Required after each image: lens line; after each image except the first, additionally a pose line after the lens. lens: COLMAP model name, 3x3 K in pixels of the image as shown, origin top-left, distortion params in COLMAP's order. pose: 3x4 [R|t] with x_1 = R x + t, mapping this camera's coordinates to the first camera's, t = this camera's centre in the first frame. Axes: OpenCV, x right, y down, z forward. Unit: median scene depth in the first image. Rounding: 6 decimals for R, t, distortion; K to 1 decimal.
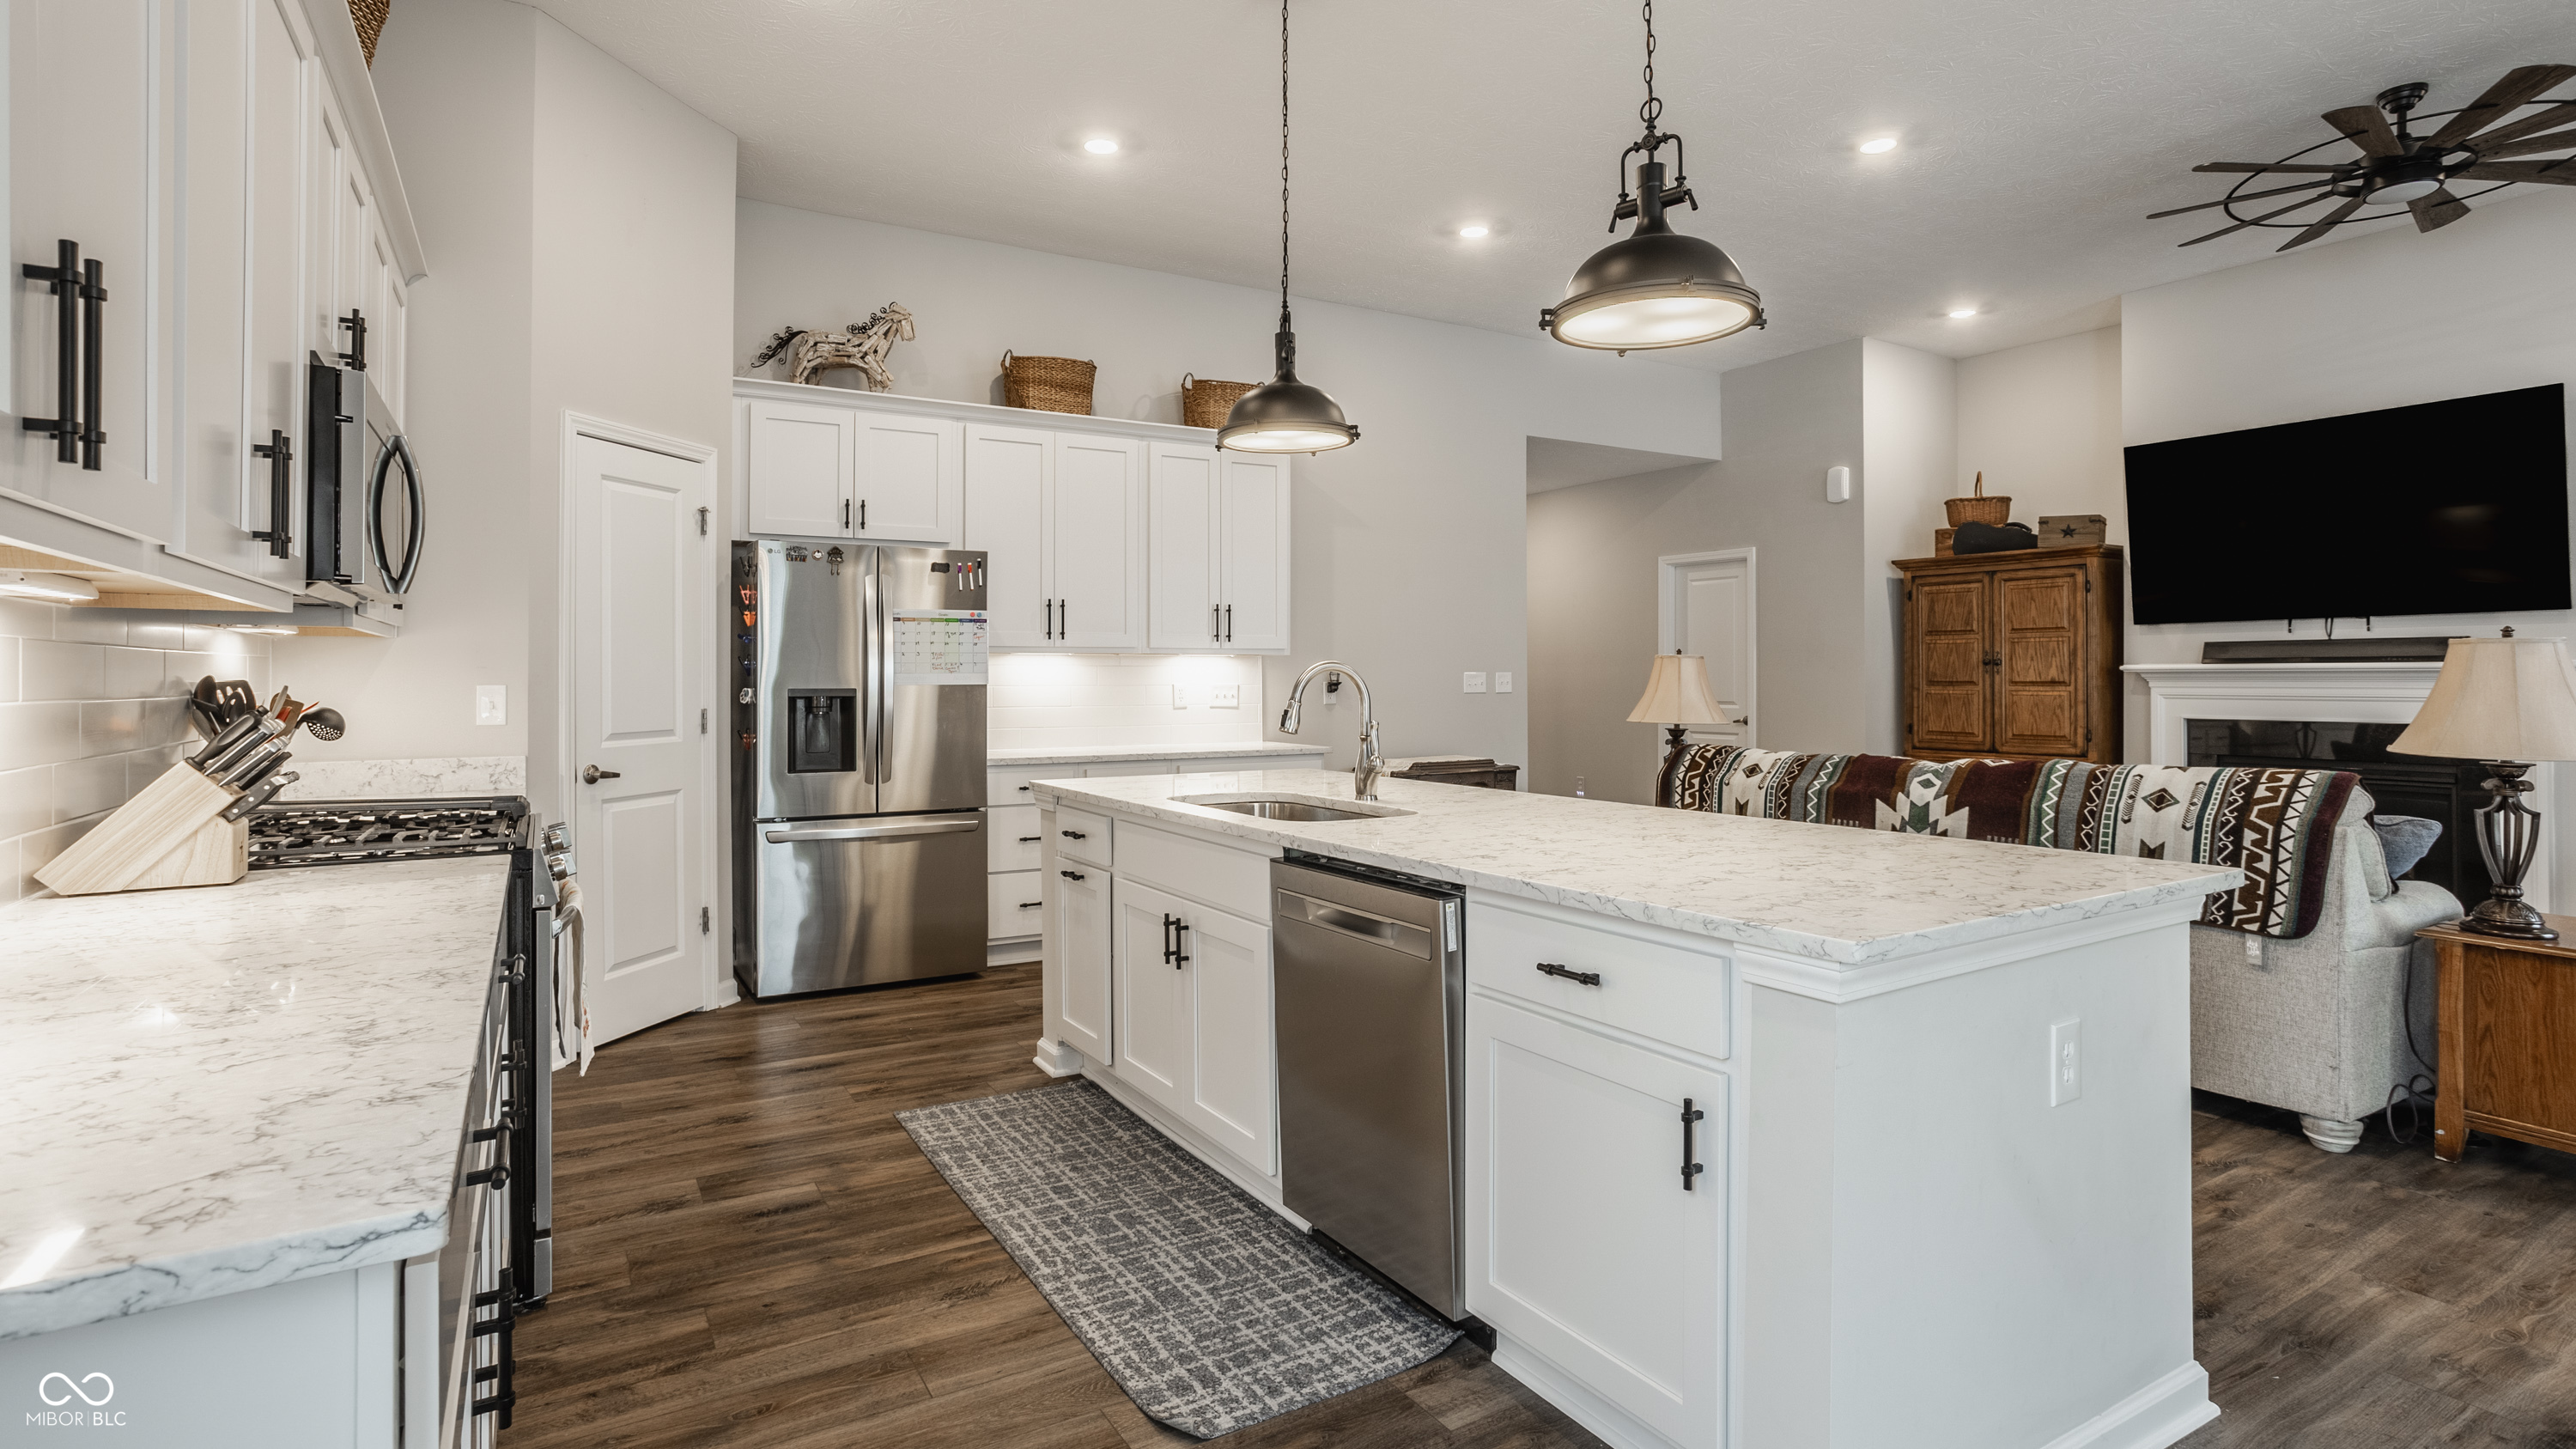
lens RADIAL K [[1240.4, 0, 1259.0], [0, 1240.4, 679.9], [0, 0, 1]] dist [-0.045235, 0.017572]
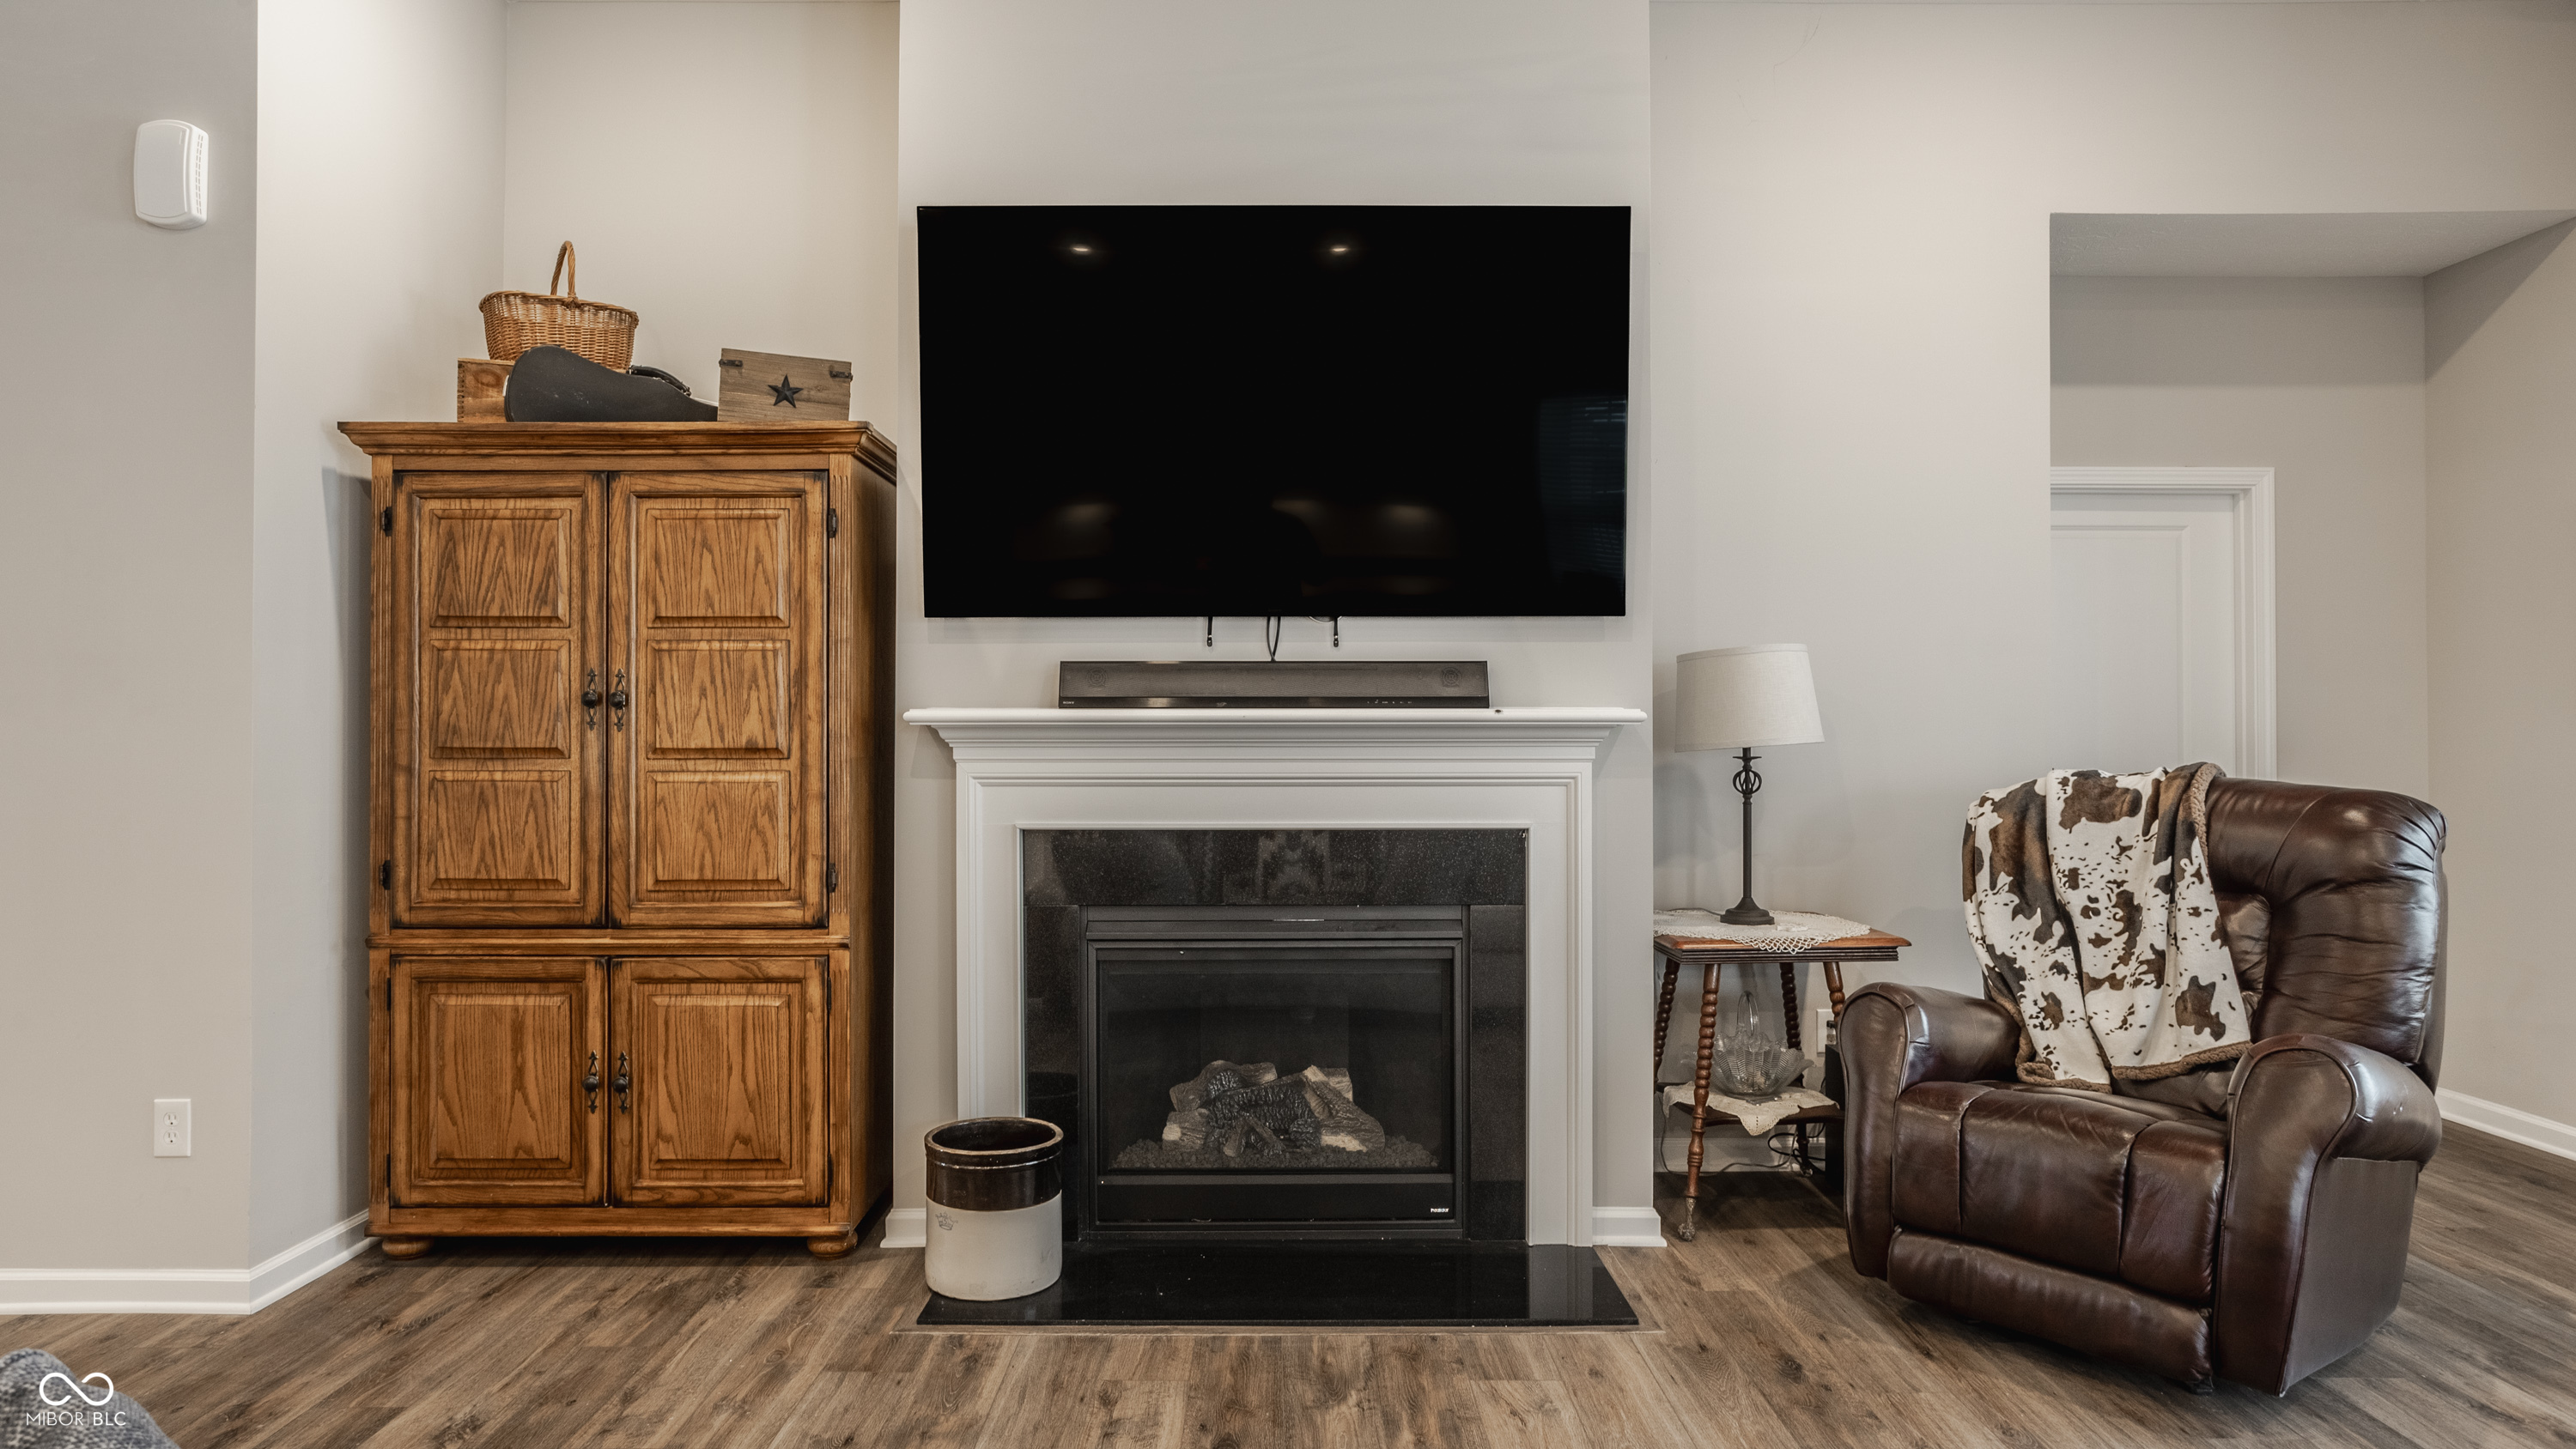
lens RADIAL K [[1484.5, 0, 1250.8], [0, 1484.5, 720.5], [0, 0, 1]] dist [-0.015643, 0.006036]
pose [[0.502470, 0.007602, 0.864561, 0.381269], [0.001649, 0.999951, -0.009751, -0.003707], [-0.864593, 0.006326, 0.502433, 0.759680]]
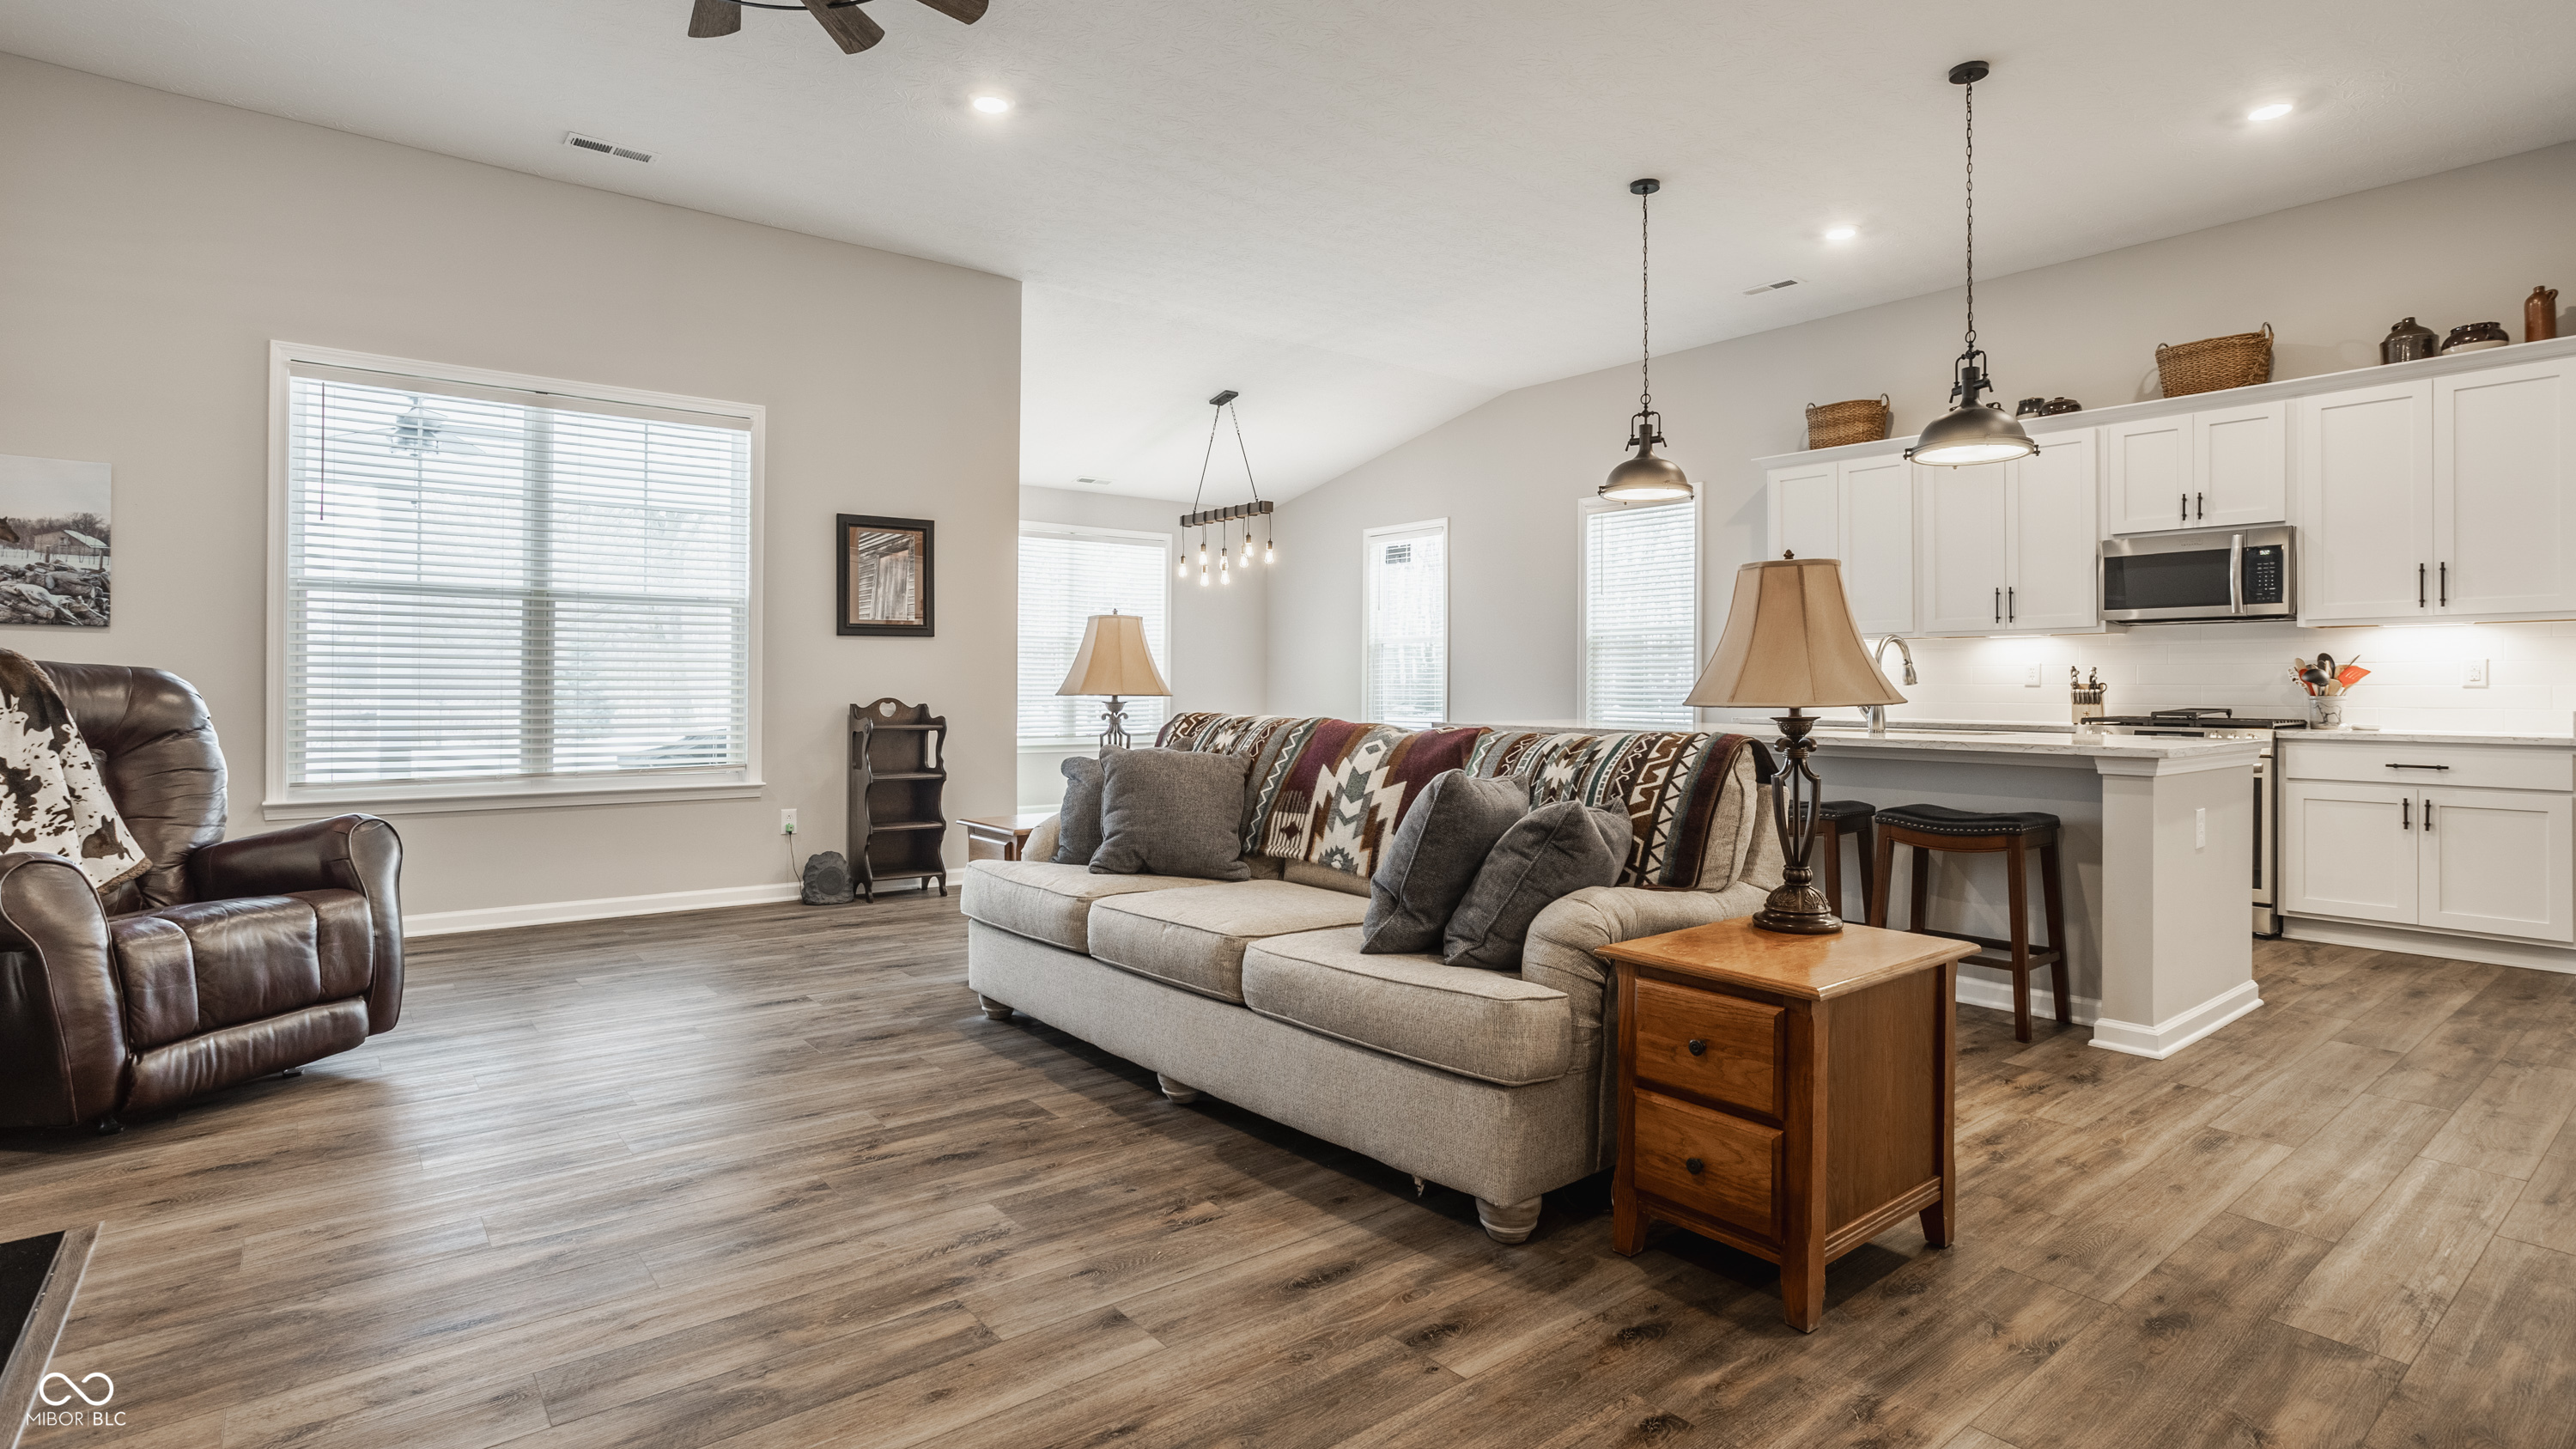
lens RADIAL K [[1240.4, 0, 1290.5], [0, 1240.4, 672.2], [0, 0, 1]] dist [-0.045235, 0.017572]
pose [[-0.988362, -0.002784, -0.152095, 0.588518], [-0.001037, 0.999933, -0.011566, 0.028017], [0.152117, -0.011273, -0.988298, 1.416177]]
